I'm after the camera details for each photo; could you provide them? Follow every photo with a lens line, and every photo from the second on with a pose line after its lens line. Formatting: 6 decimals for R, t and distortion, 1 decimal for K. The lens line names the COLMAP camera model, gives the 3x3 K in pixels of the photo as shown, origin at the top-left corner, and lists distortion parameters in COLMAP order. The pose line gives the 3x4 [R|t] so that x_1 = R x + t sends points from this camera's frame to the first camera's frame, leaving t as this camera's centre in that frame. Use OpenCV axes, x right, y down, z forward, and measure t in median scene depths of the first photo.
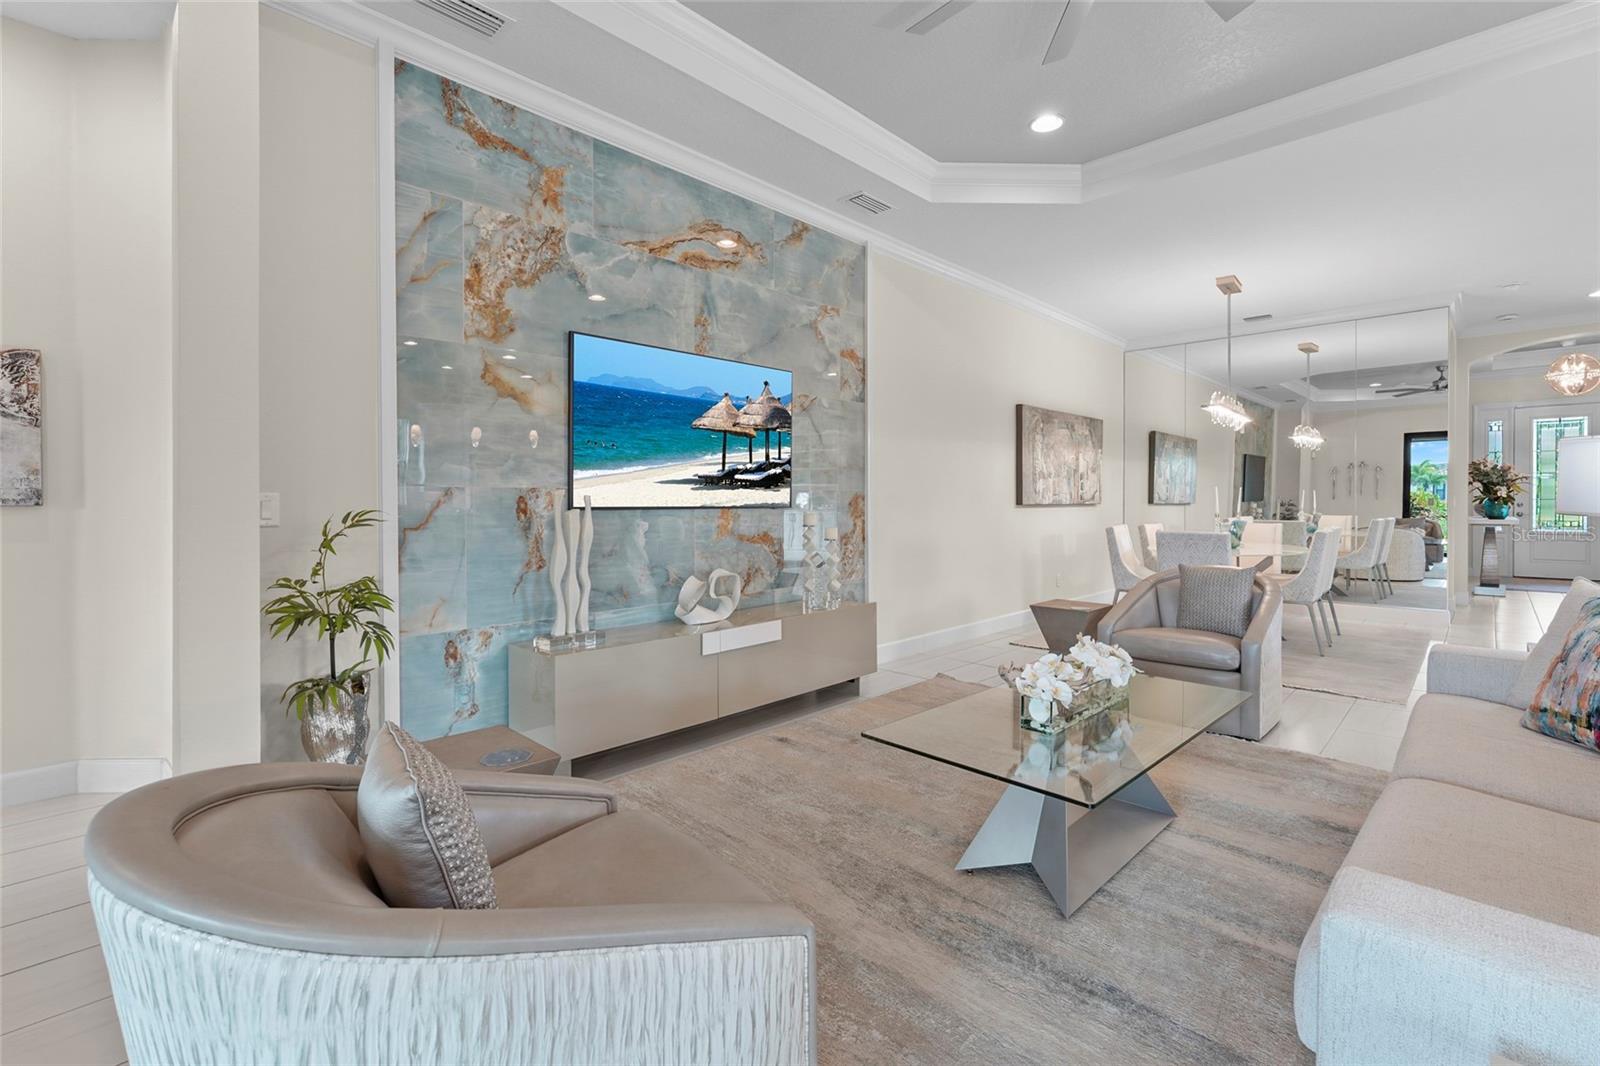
lens RADIAL K [[709.1, 0, 796.6], [0, 709.1, 502.3], [0, 0, 1]] dist [-0.003740, -0.000107]
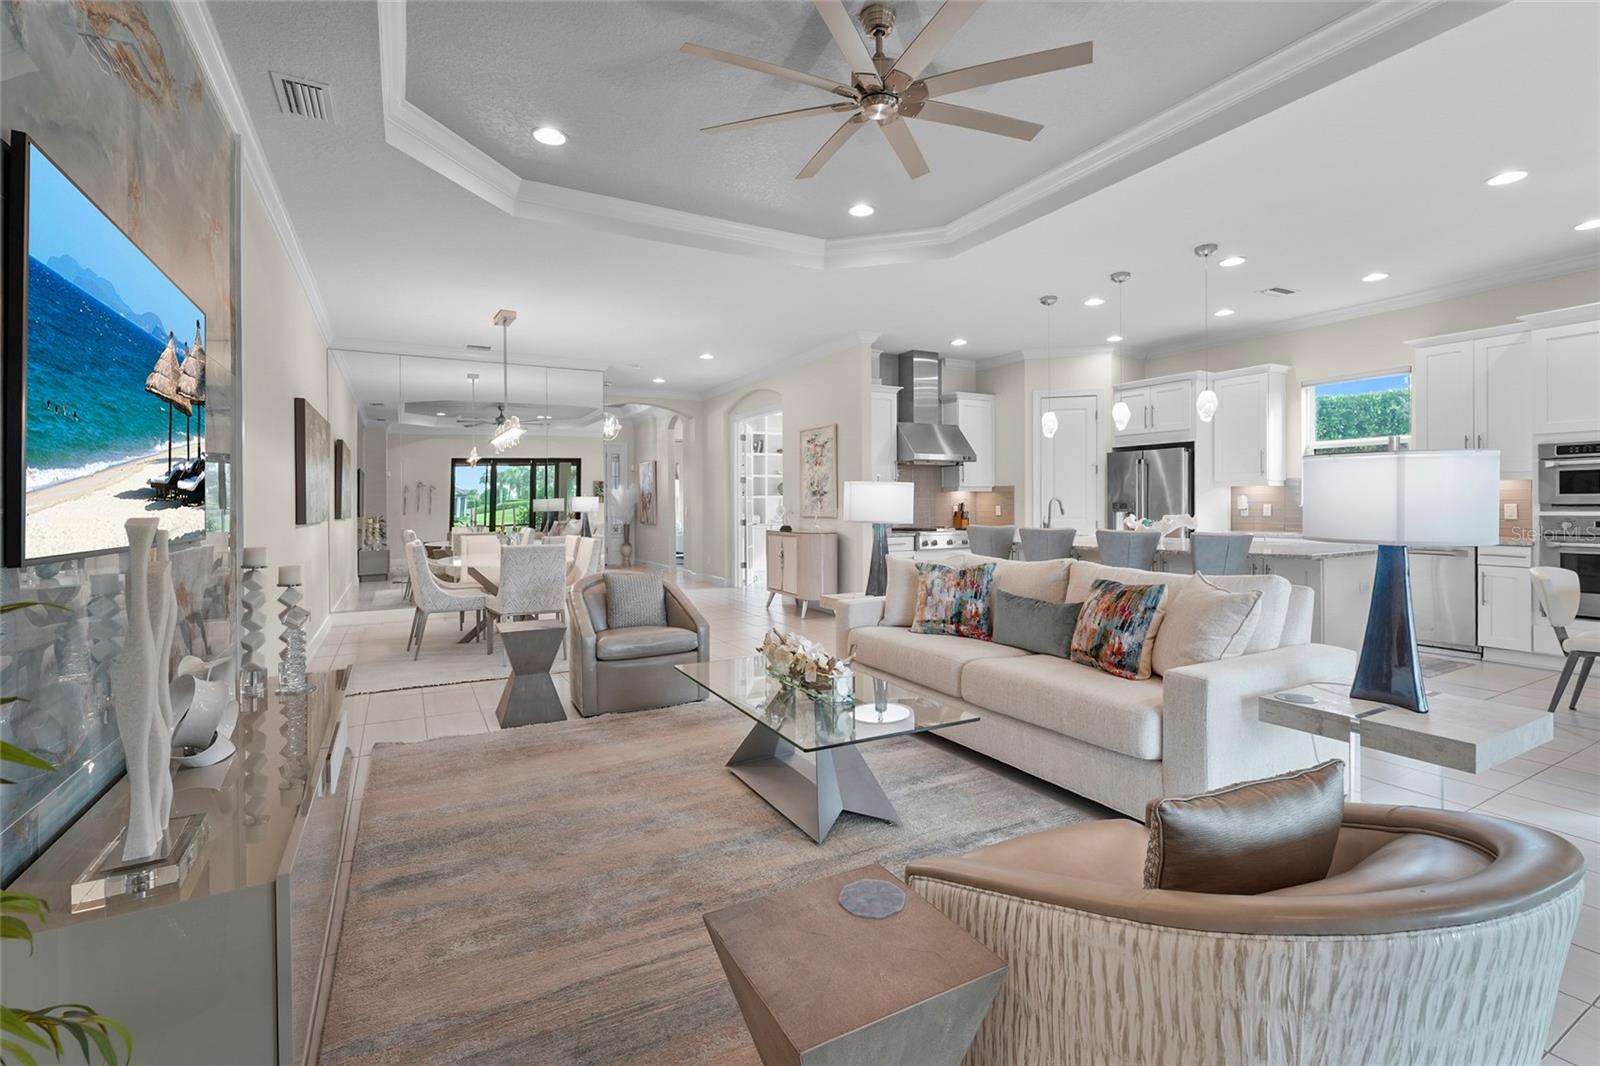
lens RADIAL K [[725.7, 0, 803.0], [0, 725.7, 497.6], [0, 0, 1]] dist [-0.000517, 0.000518]
pose [[0.283138, 0.009016, 0.959037, -0.490761], [0.013679, 0.999816, -0.013438, -0.011956], [-0.958982, 0.016923, 0.282963, 0.373111]]
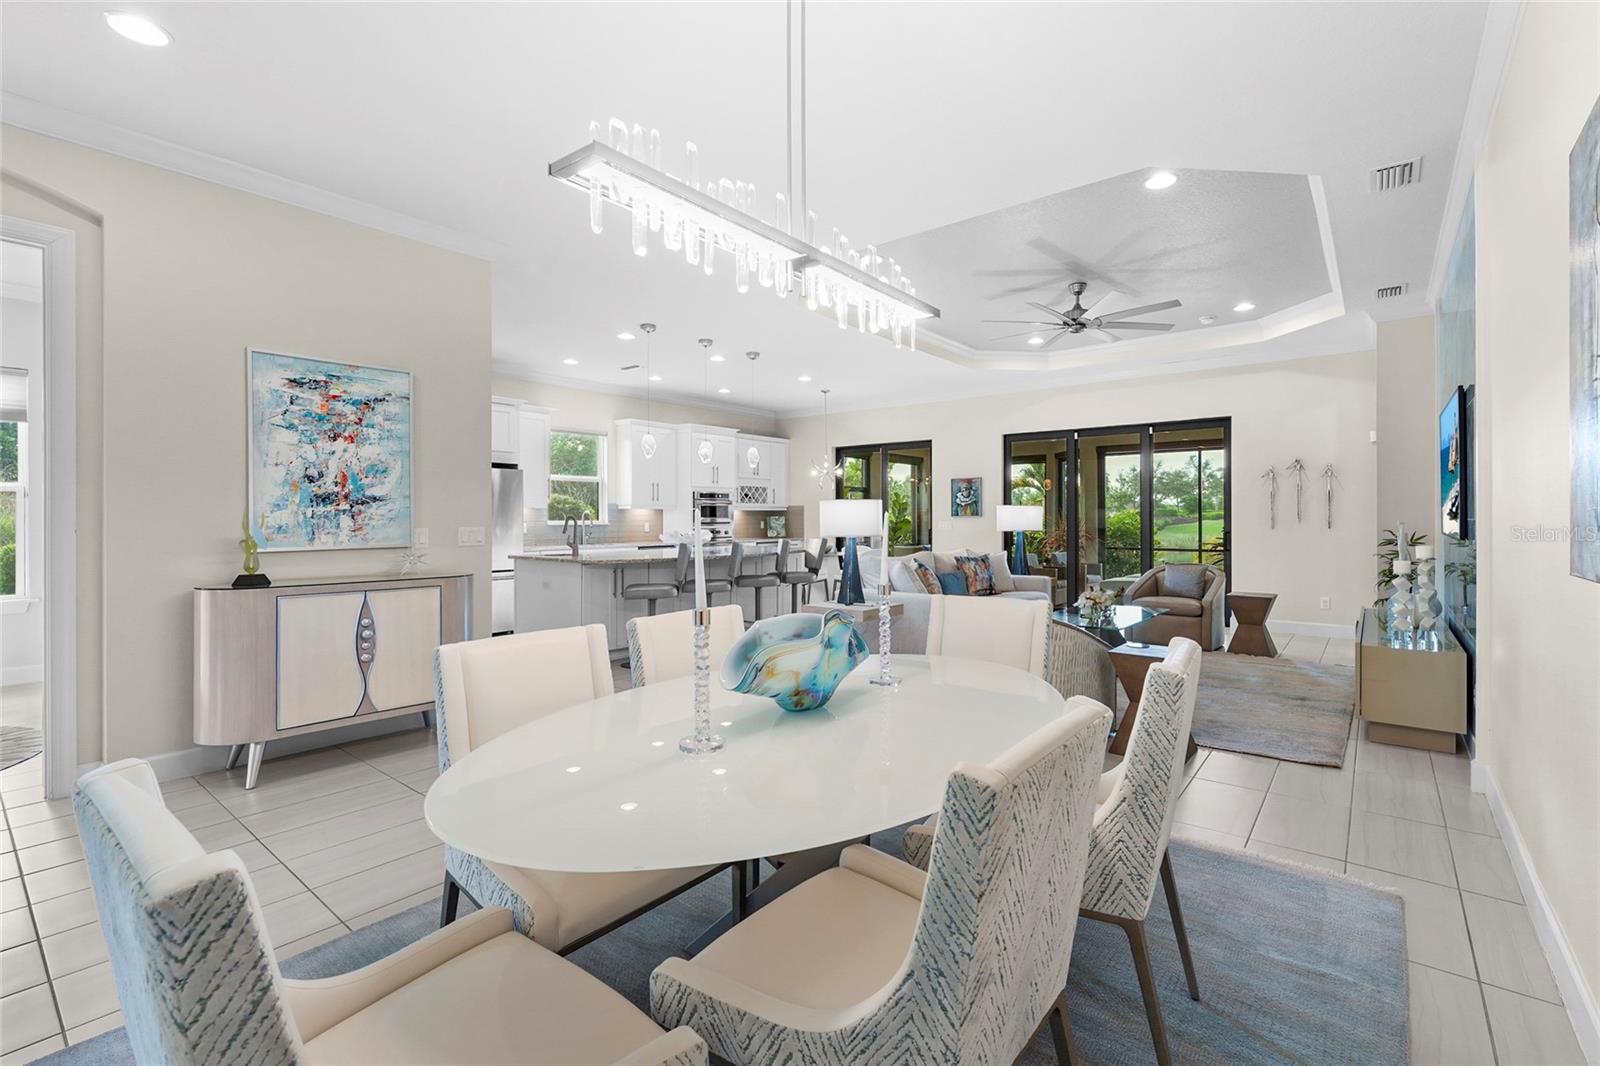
lens RADIAL K [[704.4, 0, 797.6], [0, 704.4, 520.3], [0, 0, 1]] dist [-0.001829, 0.000309]
pose [[-0.996540, 0.003514, -0.083046, 0.964810], [0.002780, 0.999956, 0.008949, -0.028637], [0.083074, 0.008688, -0.996506, 1.943195]]
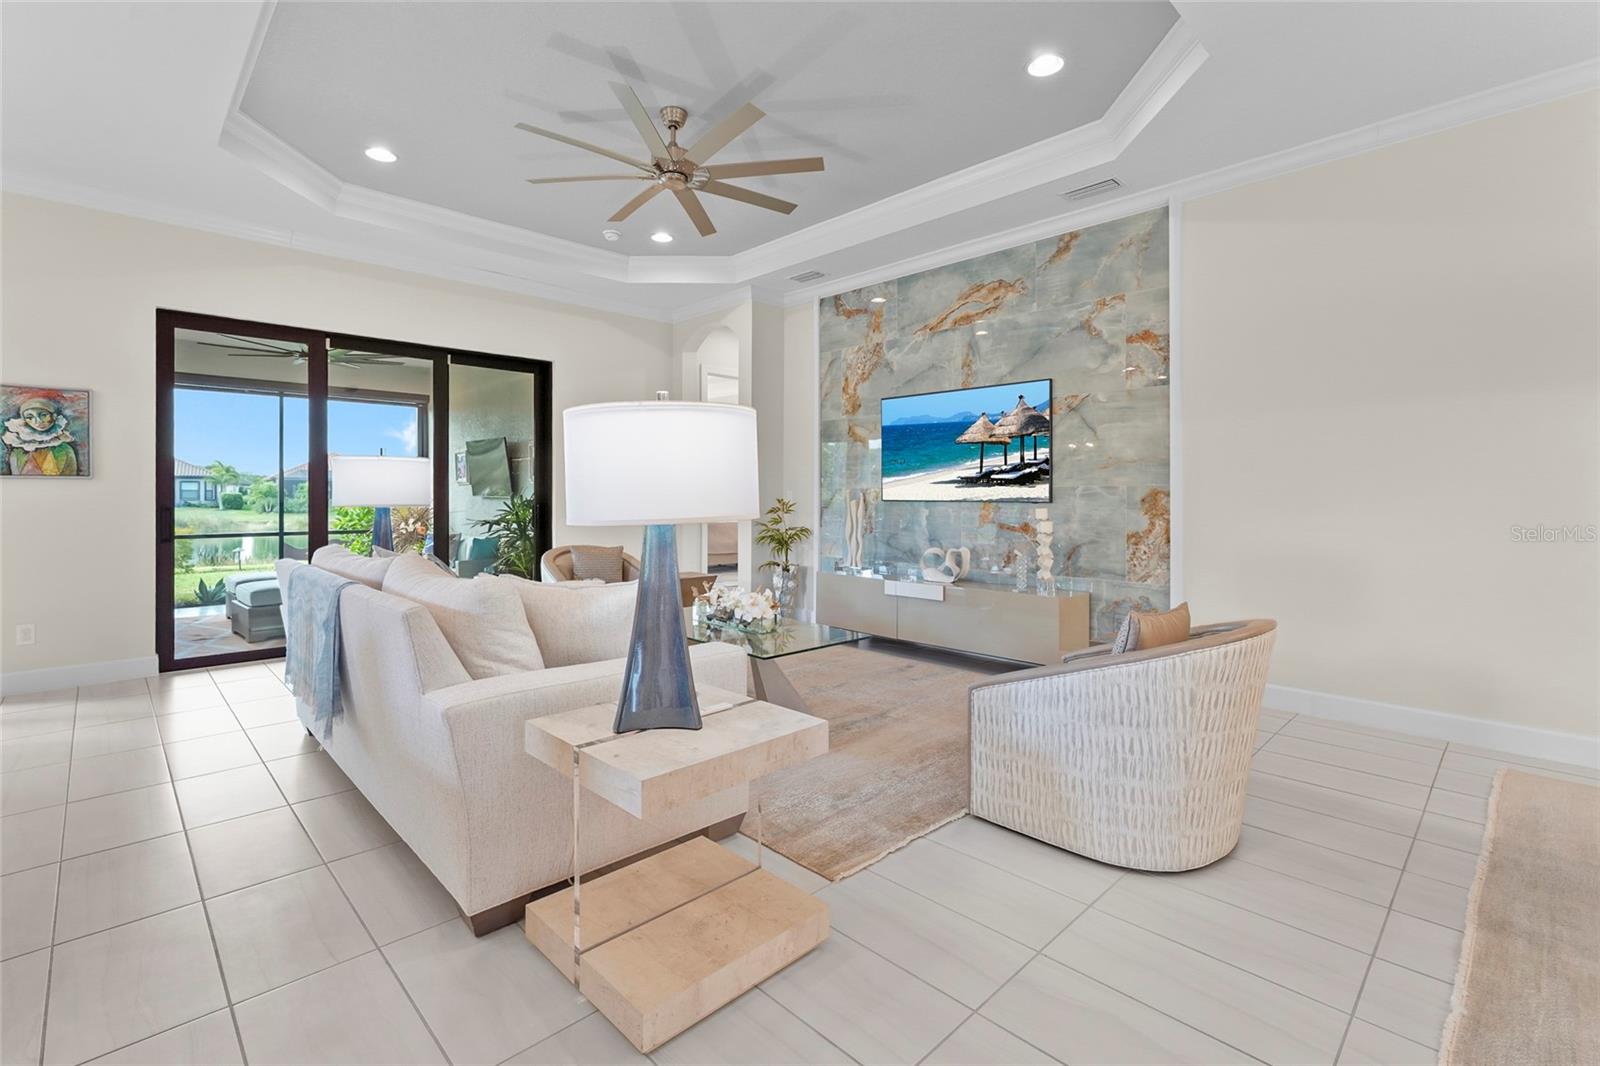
lens RADIAL K [[725.7, 0, 803.0], [0, 725.7, 497.6], [0, 0, 1]] dist [-0.000517, 0.000518]
pose [[-0.024954, 0.003256, -0.999683, 1.214010], [-0.007789, 0.999964, 0.003451, -0.001303], [0.999658, 0.007873, -0.024928, 0.697537]]
